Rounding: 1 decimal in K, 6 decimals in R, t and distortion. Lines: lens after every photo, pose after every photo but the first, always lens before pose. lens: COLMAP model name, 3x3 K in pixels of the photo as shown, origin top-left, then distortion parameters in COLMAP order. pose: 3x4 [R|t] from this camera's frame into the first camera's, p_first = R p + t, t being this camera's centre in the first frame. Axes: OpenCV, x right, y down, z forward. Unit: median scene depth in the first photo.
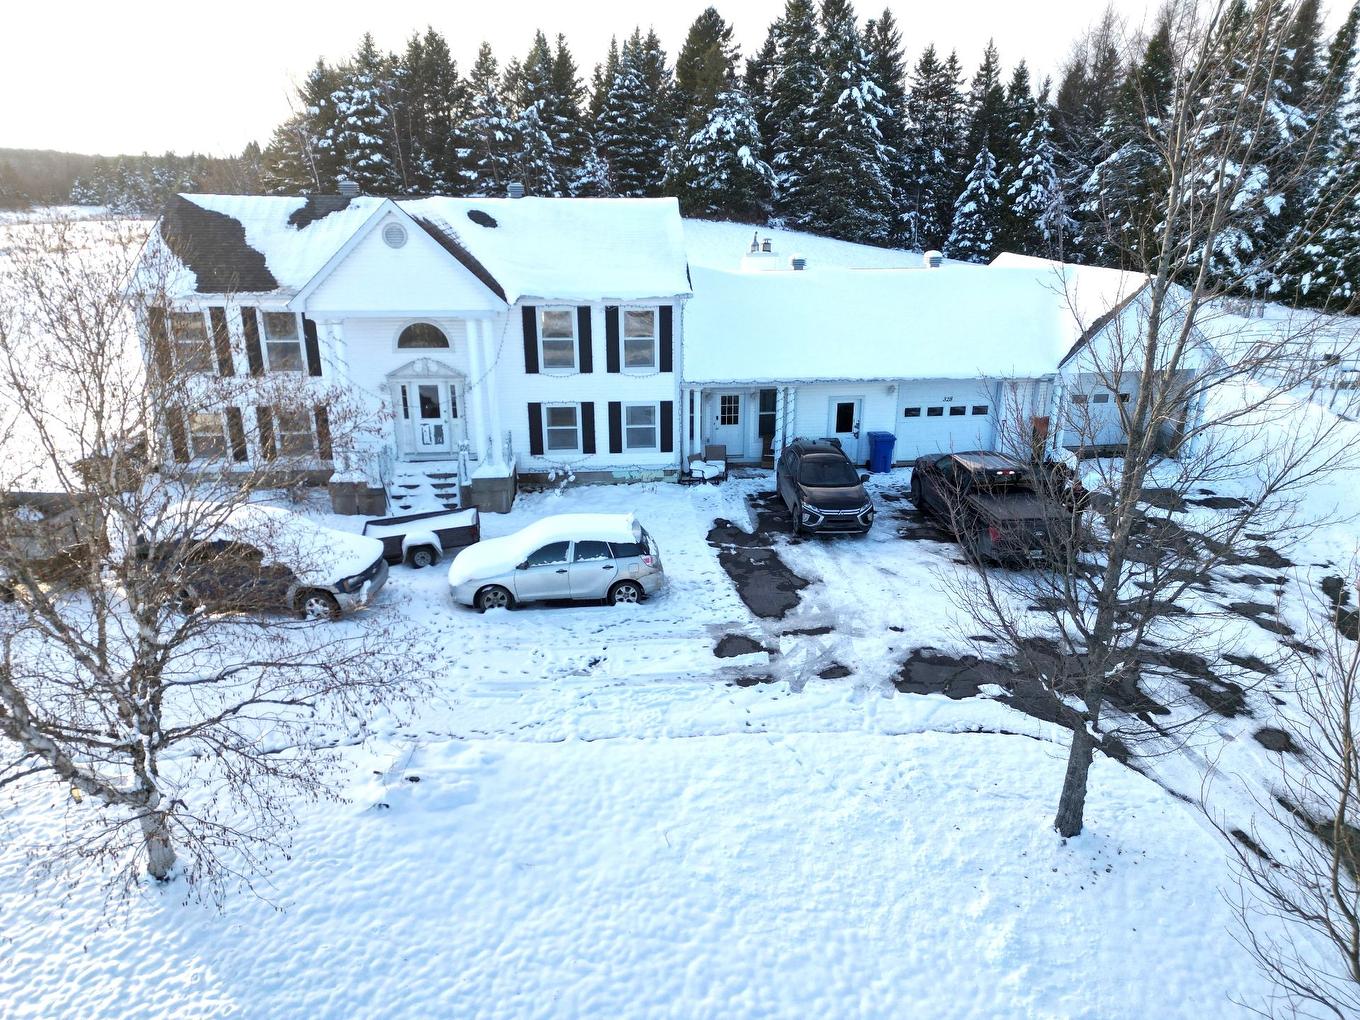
lens RADIAL K [[979.7, 0, 680.0], [0, 979.7, 510.0], [0, 0, 1]] dist [0.059663, -0.008178]
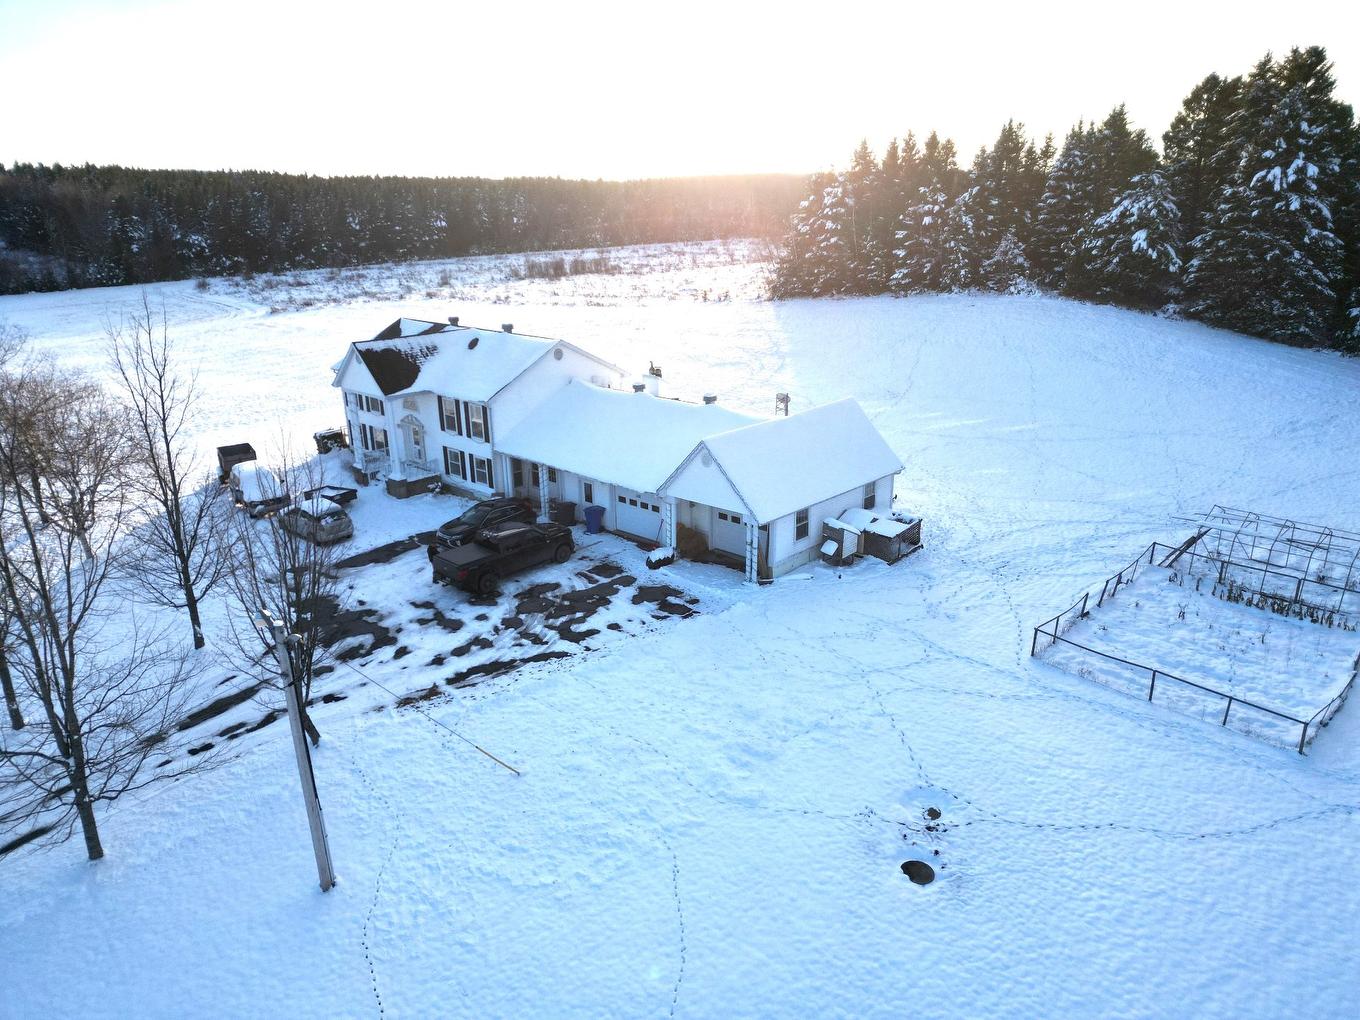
lens RADIAL K [[979.7, 0, 680.0], [0, 979.7, 510.0], [0, 0, 1]] dist [0.059663, -0.008178]
pose [[0.647734, 0.225601, -0.727699, 1.488213], [-0.220488, 0.969787, 0.104394, -0.279577], [0.729264, 0.092830, 0.677906, 0.073858]]
